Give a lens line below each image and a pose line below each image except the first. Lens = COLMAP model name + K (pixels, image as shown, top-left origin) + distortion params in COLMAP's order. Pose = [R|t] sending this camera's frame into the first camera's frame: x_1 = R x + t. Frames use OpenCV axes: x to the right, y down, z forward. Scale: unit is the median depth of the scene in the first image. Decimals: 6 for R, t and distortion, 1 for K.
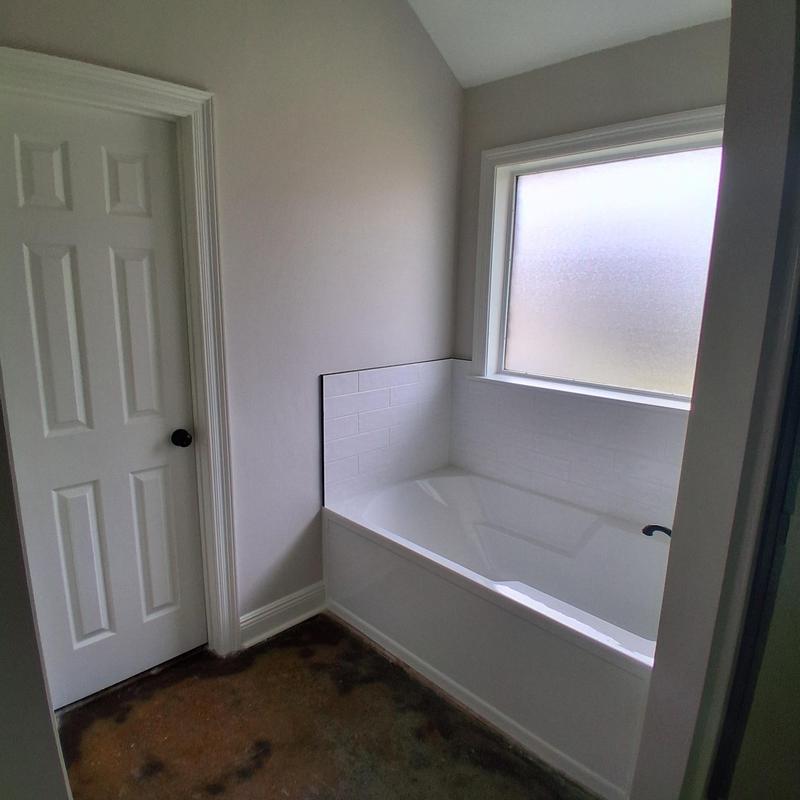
lens RADIAL K [[545.6, 0, 399.4], [0, 545.6, 394.4], [0, 0, 1]] dist [-0.026680, -0.012505]
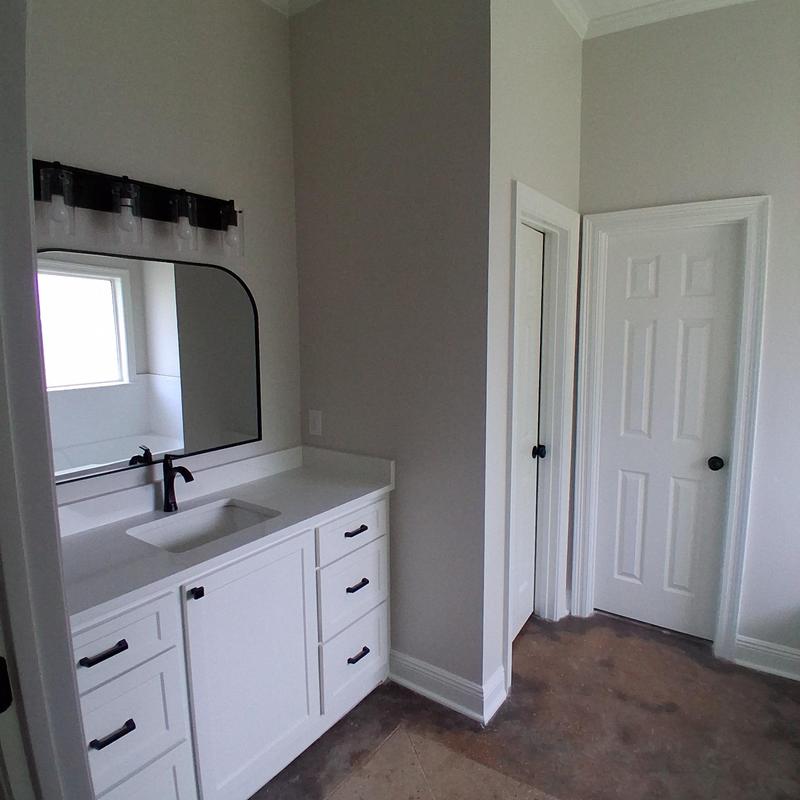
lens RADIAL K [[545.6, 0, 401.1], [0, 545.6, 402.0], [0, 0, 1]] dist [-0.026680, -0.012505]
pose [[0.190736, 0.121329, -0.974114, 0.709428], [-0.194544, 0.977322, 0.083636, -0.024950], [0.962171, 0.173556, 0.210015, -0.001856]]
